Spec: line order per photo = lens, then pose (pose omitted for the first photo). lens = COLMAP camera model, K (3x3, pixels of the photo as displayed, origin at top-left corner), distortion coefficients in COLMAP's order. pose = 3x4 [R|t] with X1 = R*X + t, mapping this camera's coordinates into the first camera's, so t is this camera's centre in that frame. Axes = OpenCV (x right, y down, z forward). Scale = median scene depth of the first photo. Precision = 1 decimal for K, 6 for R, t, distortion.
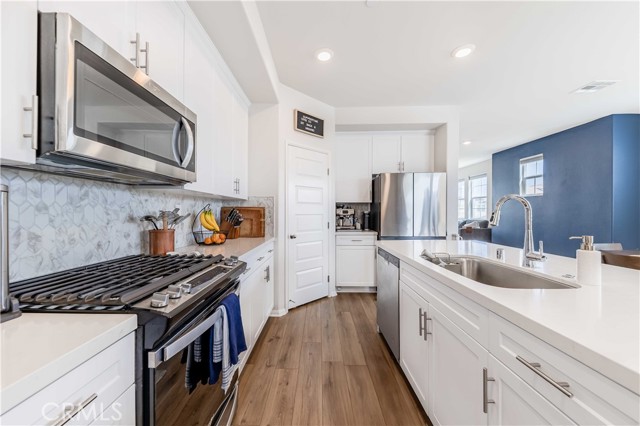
lens RADIAL K [[235.3, 0, 320.0], [0, 235.3, 213.0], [0, 0, 1]] dist [0.000247, -0.000018]
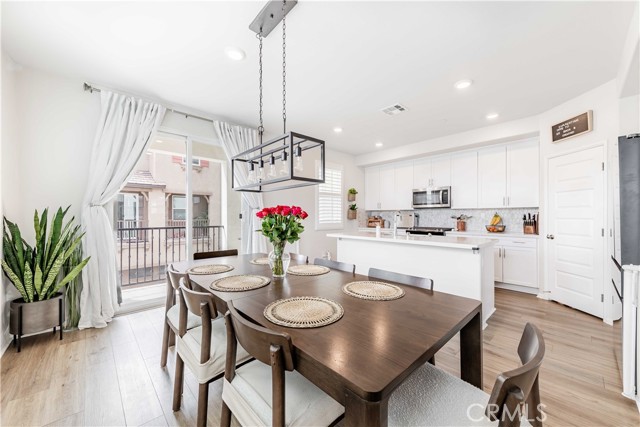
lens RADIAL K [[245.2, 0, 320.0], [0, 245.2, 213.5], [0, 0, 1]] dist [0.023772, -0.008960]
pose [[-0.713551, -0.005342, -0.700583, 1.615013], [-0.001693, 0.999981, -0.005901, -0.006965], [0.700601, -0.003024, -0.713547, 1.122947]]
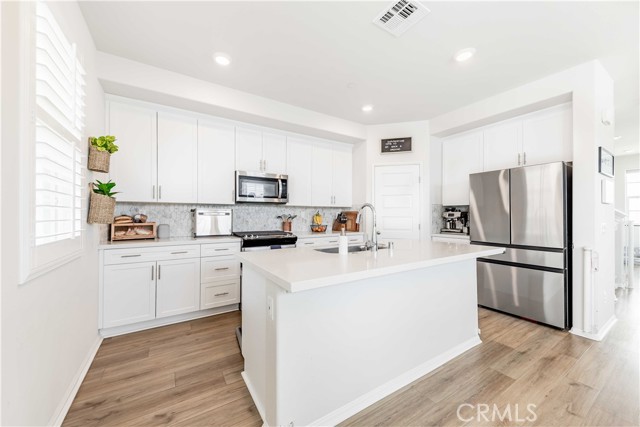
lens RADIAL K [[246.0, 0, 320.0], [0, 246.0, 213.5], [0, 0, 1]] dist [0.047451, -0.000042]
pose [[0.563053, -0.003502, -0.826413, 0.916021], [-0.005099, 0.999957, -0.007712, 0.000339], [0.826405, 0.008556, 0.563012, -0.088003]]
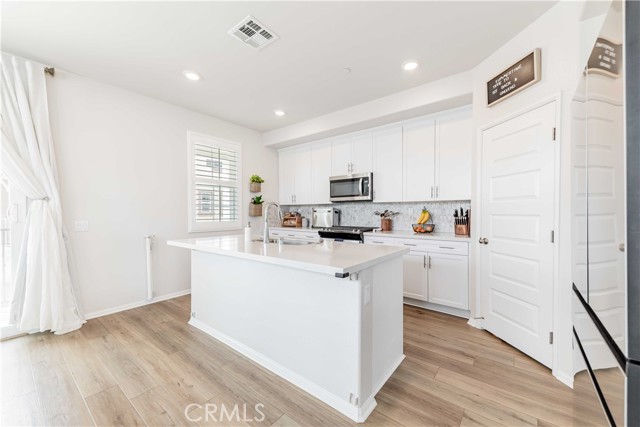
lens RADIAL K [[252.4, 0, 320.0], [0, 252.4, 213.5], [0, 0, 1]] dist [0.013272, -0.000093]
pose [[-0.610376, 0.005755, -0.792091, 0.970606], [-0.000940, 0.999968, 0.007989, -0.002733], [0.792112, 0.005621, -0.610350, 1.131381]]
